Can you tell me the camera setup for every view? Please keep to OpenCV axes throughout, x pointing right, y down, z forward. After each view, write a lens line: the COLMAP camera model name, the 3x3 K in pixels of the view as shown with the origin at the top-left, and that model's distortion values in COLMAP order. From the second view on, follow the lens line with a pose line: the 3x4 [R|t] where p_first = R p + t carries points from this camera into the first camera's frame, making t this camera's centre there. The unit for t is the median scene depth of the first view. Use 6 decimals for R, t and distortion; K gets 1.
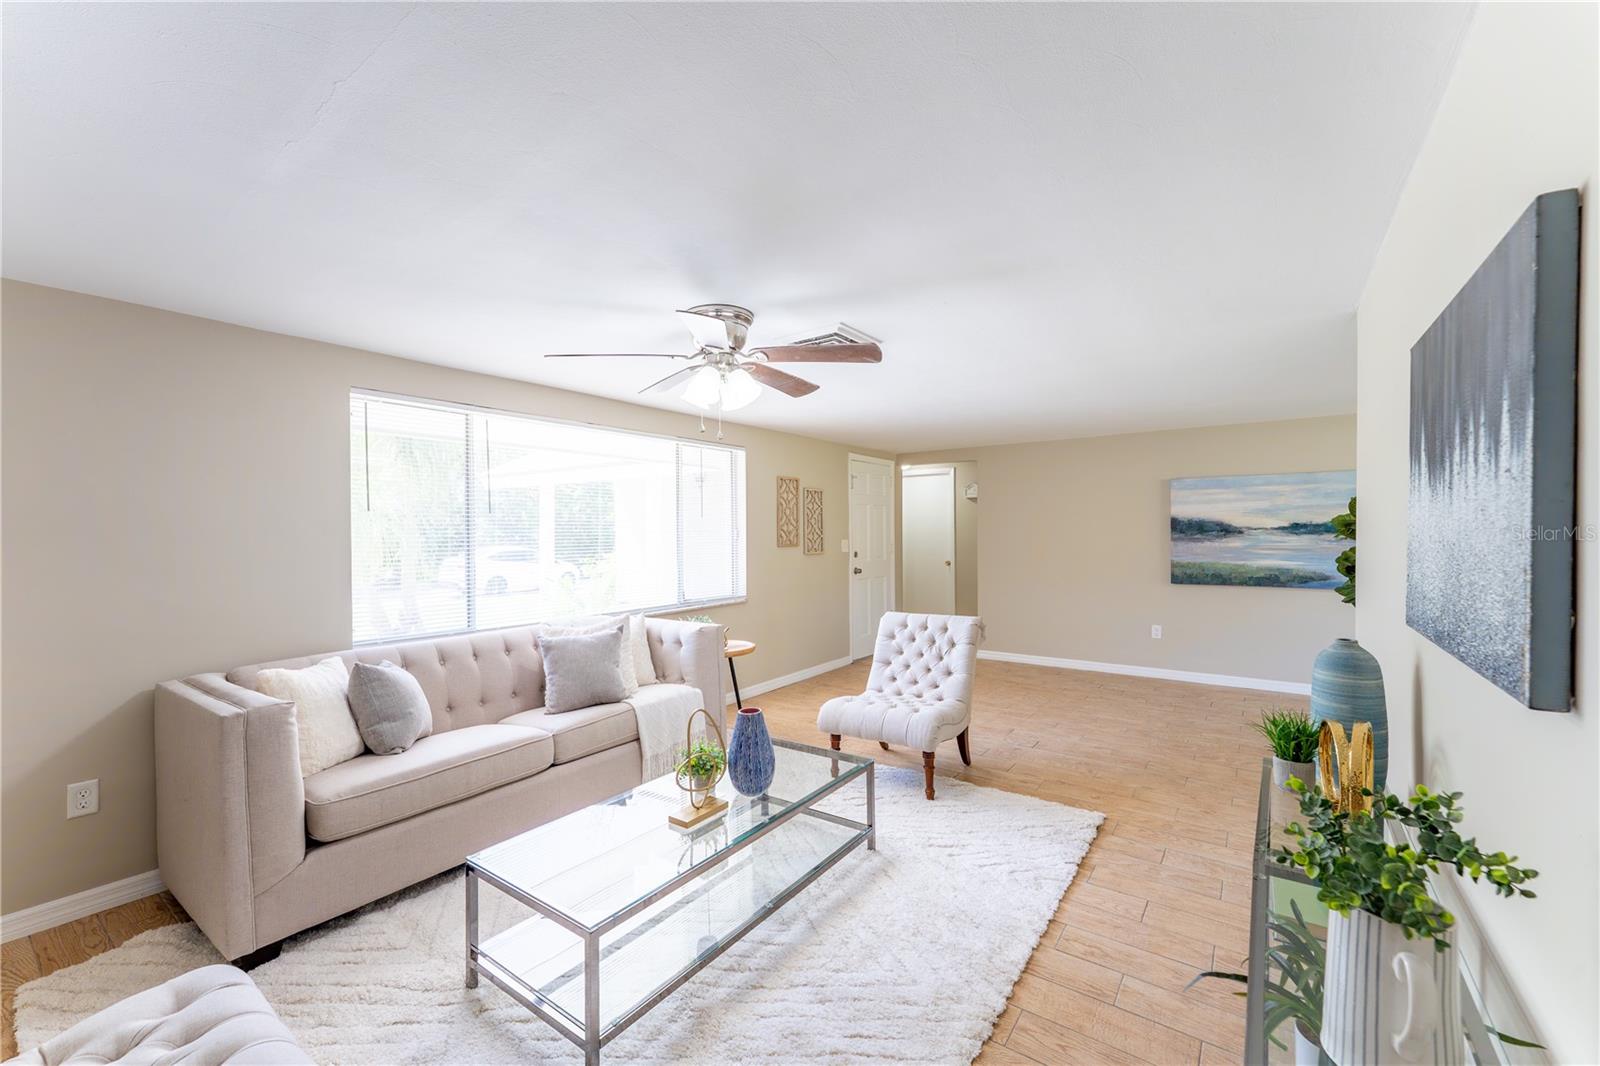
lens RADIAL K [[638.6, 0, 800.0], [0, 638.6, 533.0], [0, 0, 1]] dist [-0.002763, -0.000063]
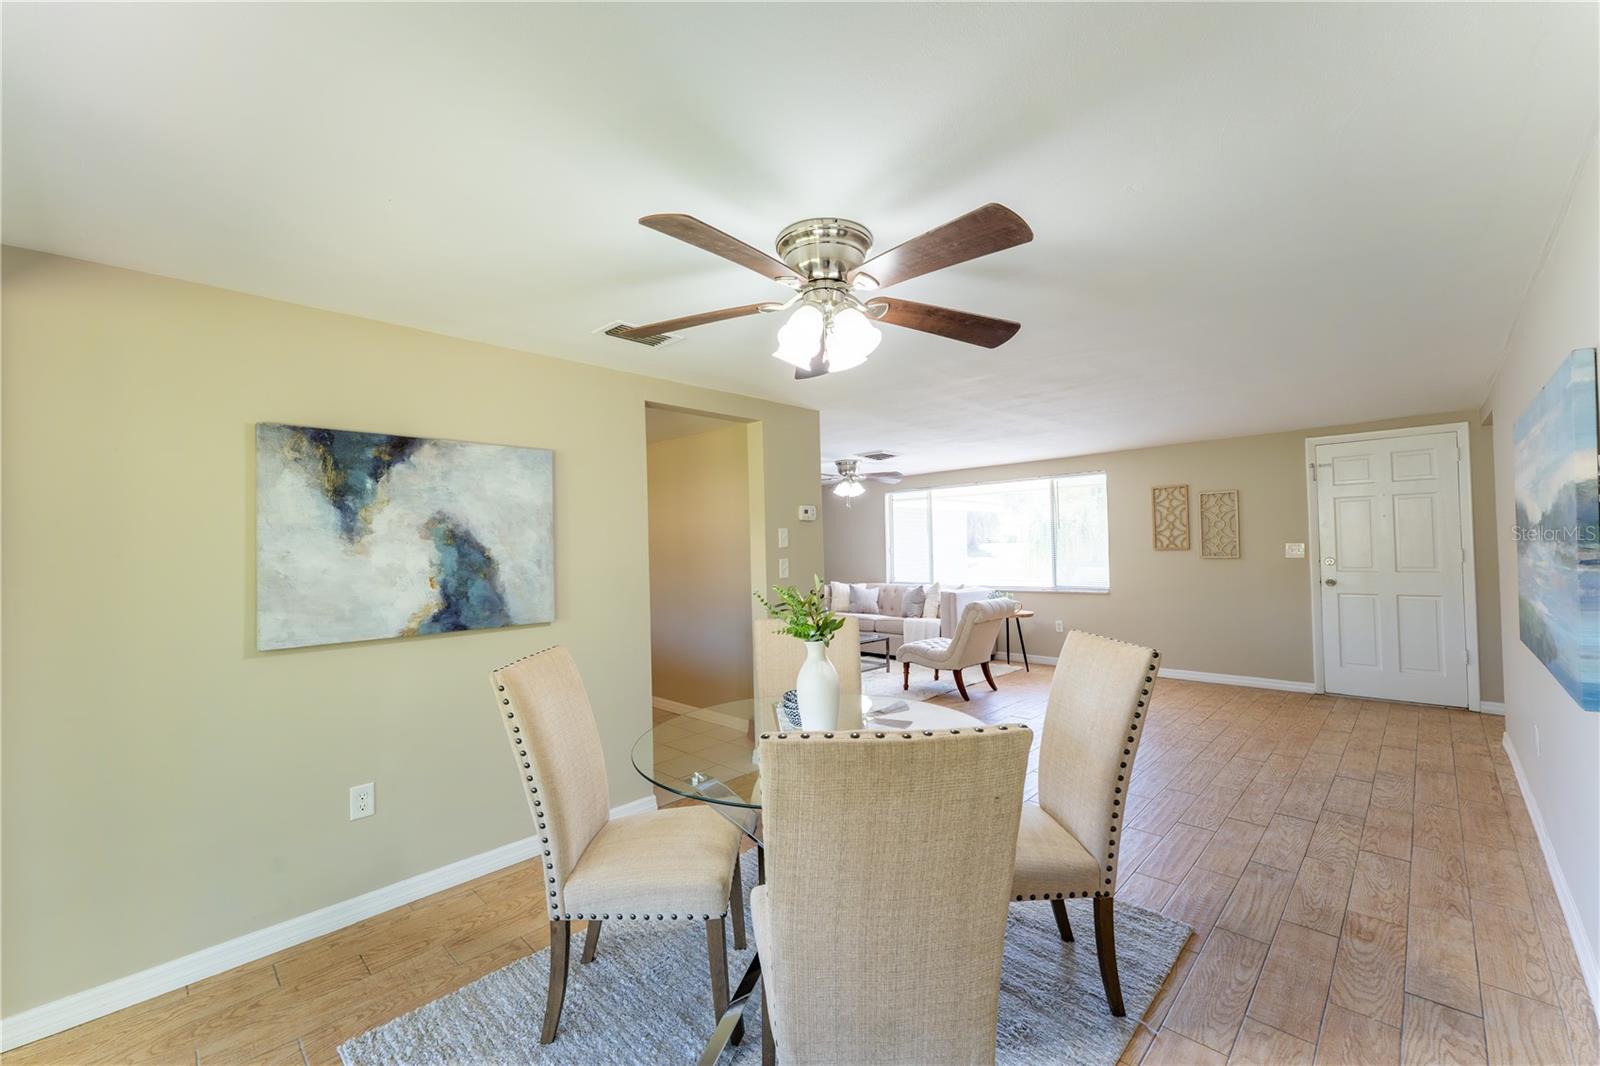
lens RADIAL K [[633.2, 0, 794.9], [0, 633.2, 530.9], [0, 0, 1]] dist [-0.010391, 0.000043]
pose [[-0.153760, -0.013150, -0.988021, 1.463333], [0.026338, 0.999502, -0.017402, -0.012408], [0.987757, -0.028698, -0.153337, 0.689060]]
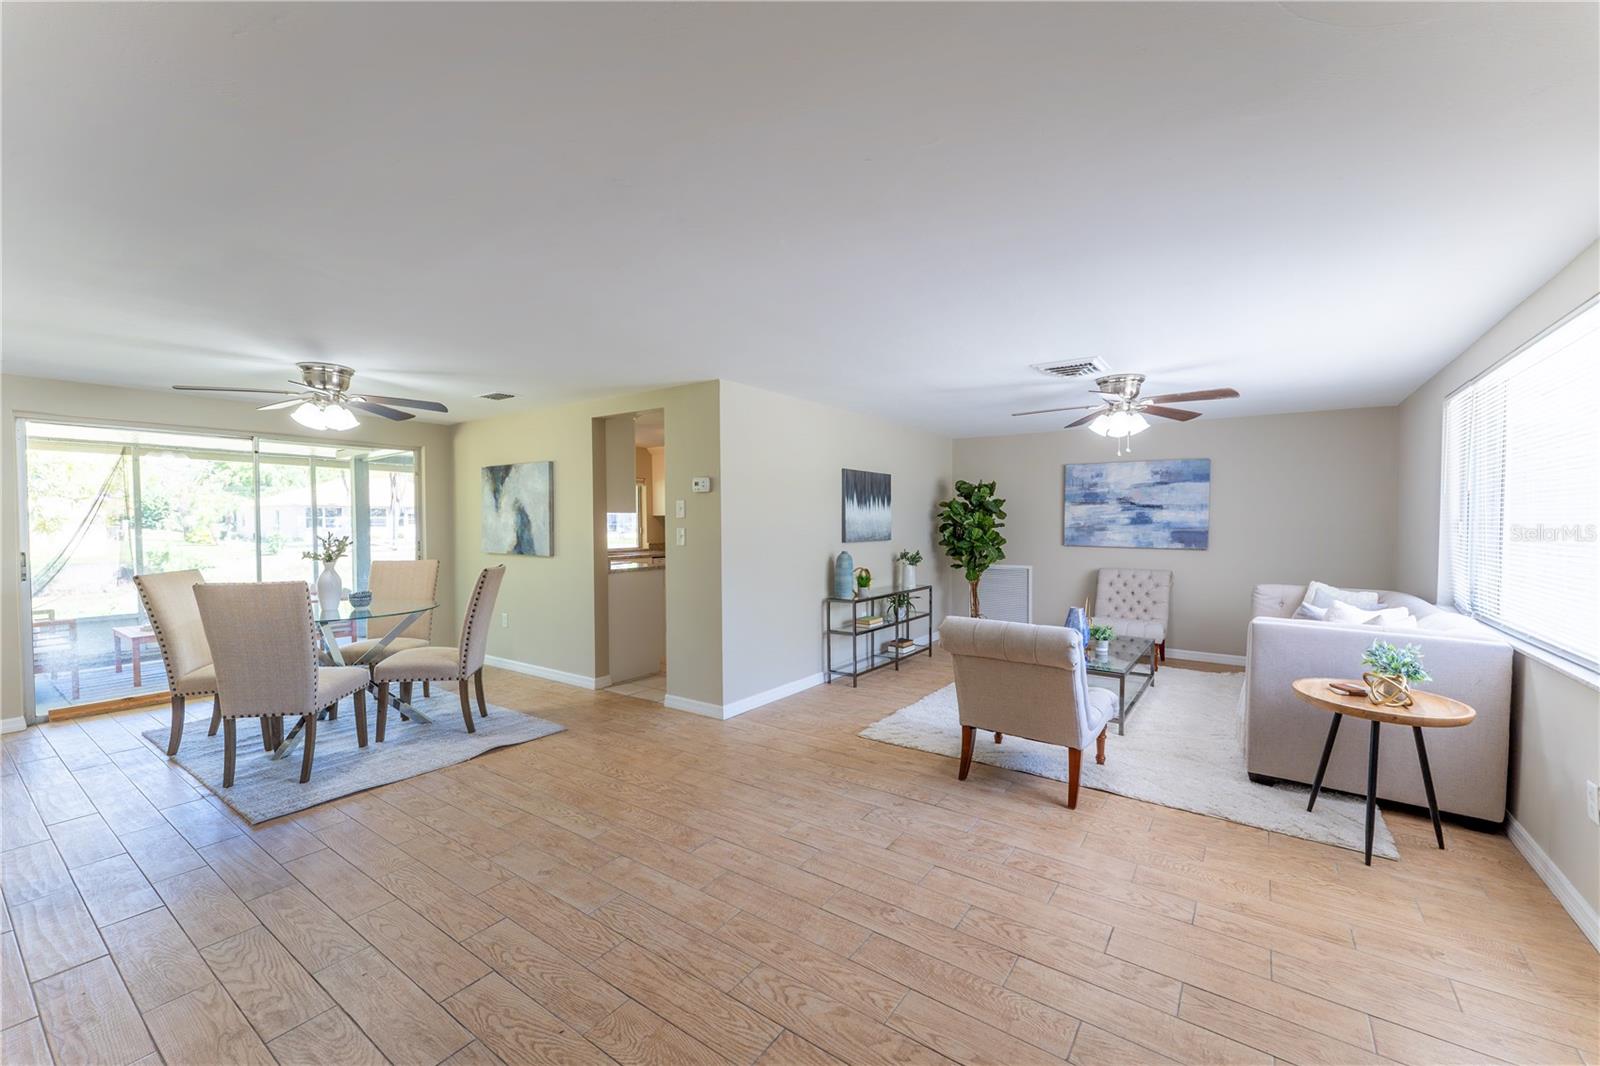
lens RADIAL K [[644.4, 0, 797.5], [0, 644.4, 535.9], [0, 0, 1]] dist [0.002033, 0.000138]
pose [[-0.999921, 0.012490, -0.001546, 0.400014], [0.012443, 0.999551, 0.027242, -0.002067], [0.001886, 0.027221, -0.999628, 1.540580]]
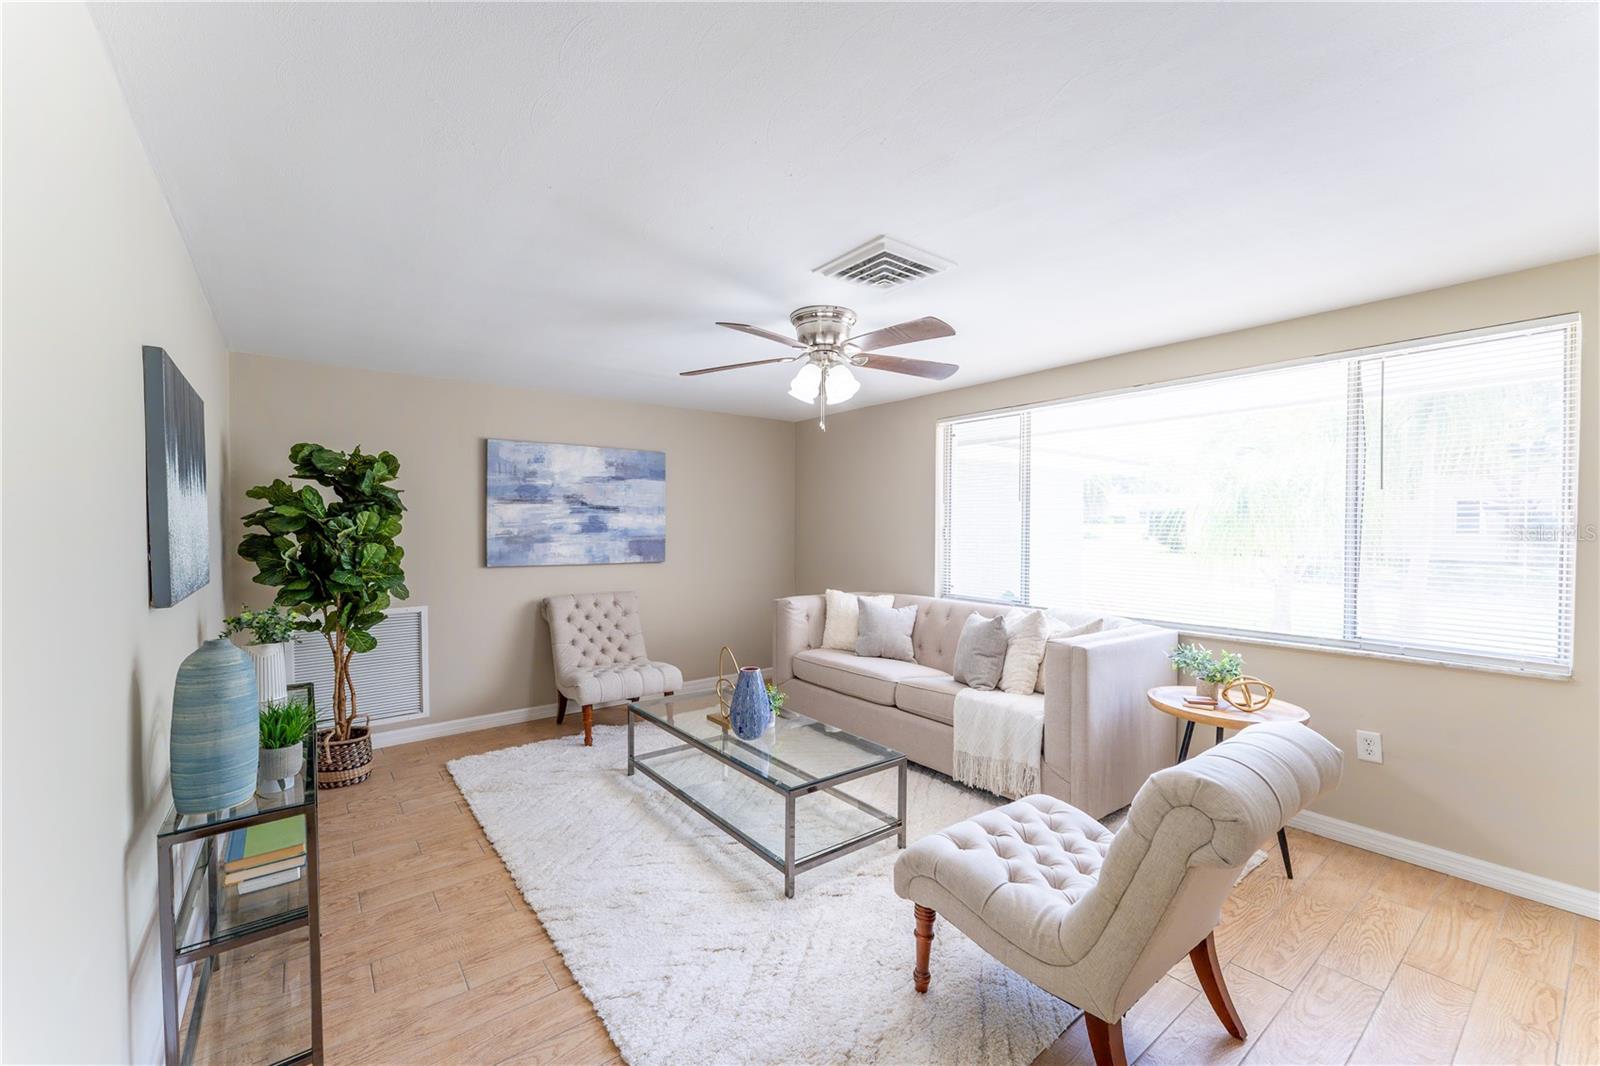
lens RADIAL K [[644.4, 0, 797.5], [0, 644.4, 535.9], [0, 0, 1]] dist [0.002033, 0.000138]
pose [[-0.285557, 0.028317, -0.957943, 0.543785], [0.002743, 0.999583, 0.028730, -0.002658], [0.958358, 0.005577, -0.285515, 0.745554]]
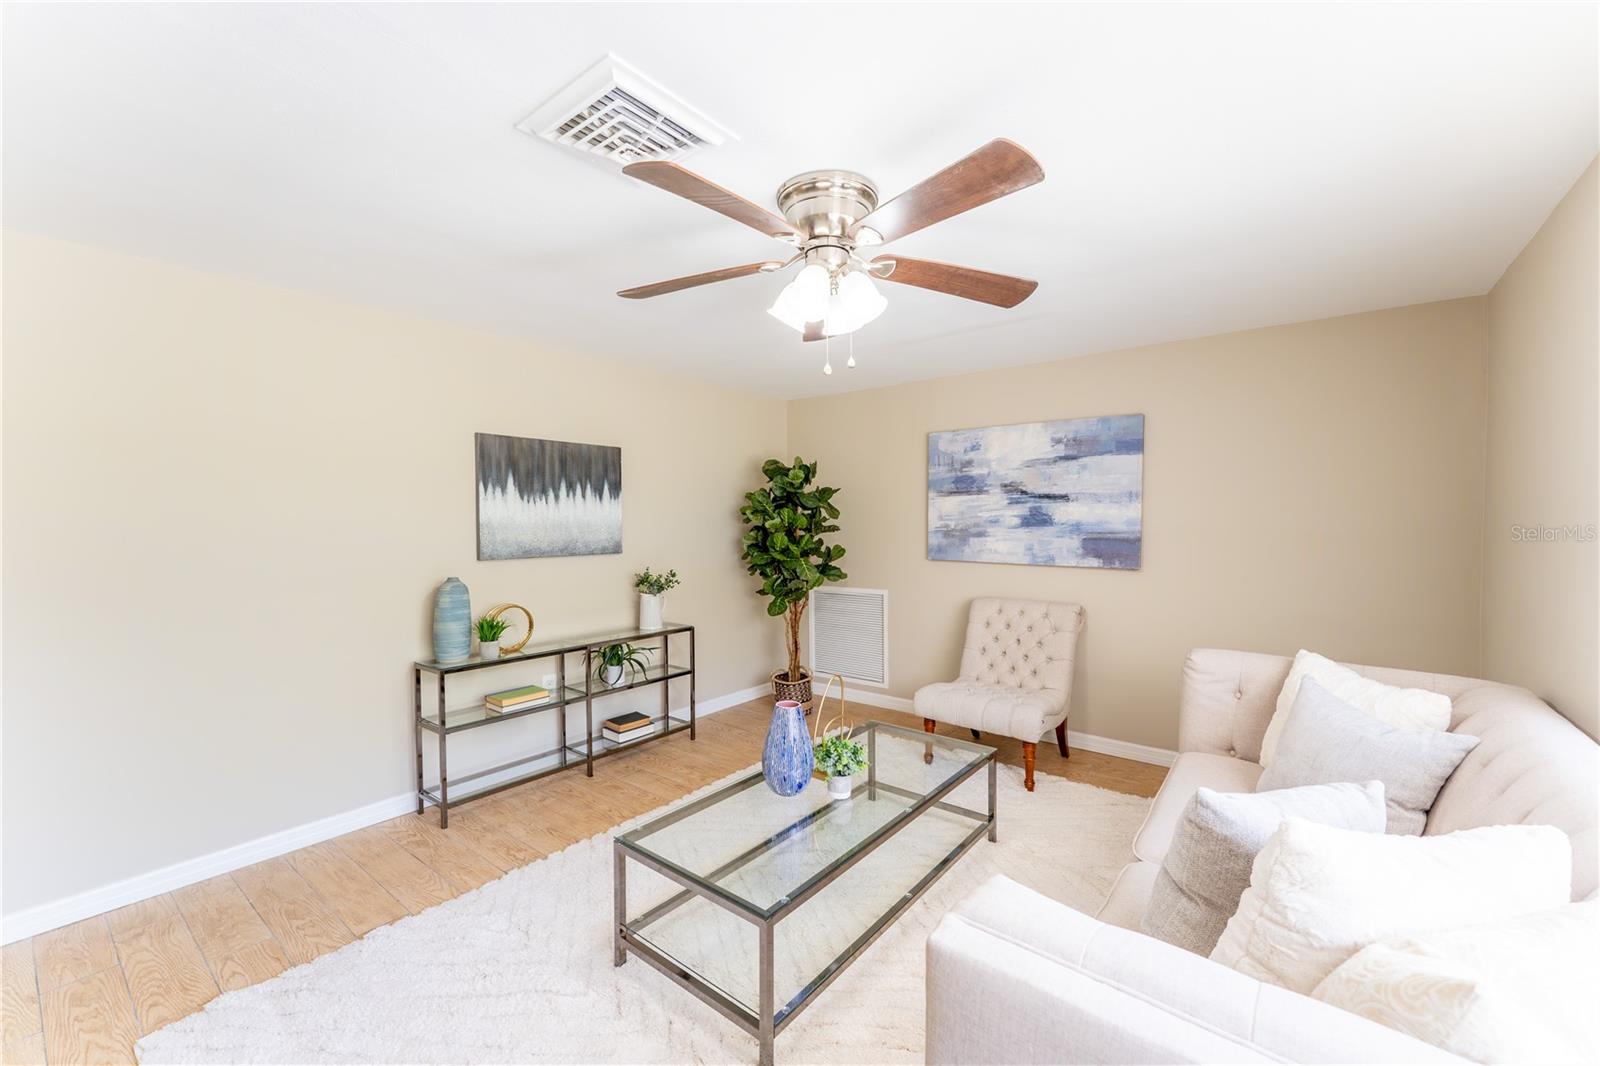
lens RADIAL K [[644.4, 0, 797.5], [0, 644.4, 535.9], [0, 0, 1]] dist [0.002033, 0.000138]
pose [[-0.998603, 0.014896, 0.050705, -0.076188], [0.016312, 0.999485, 0.027623, 0.004016], [-0.050267, 0.028411, -0.998332, 1.006962]]
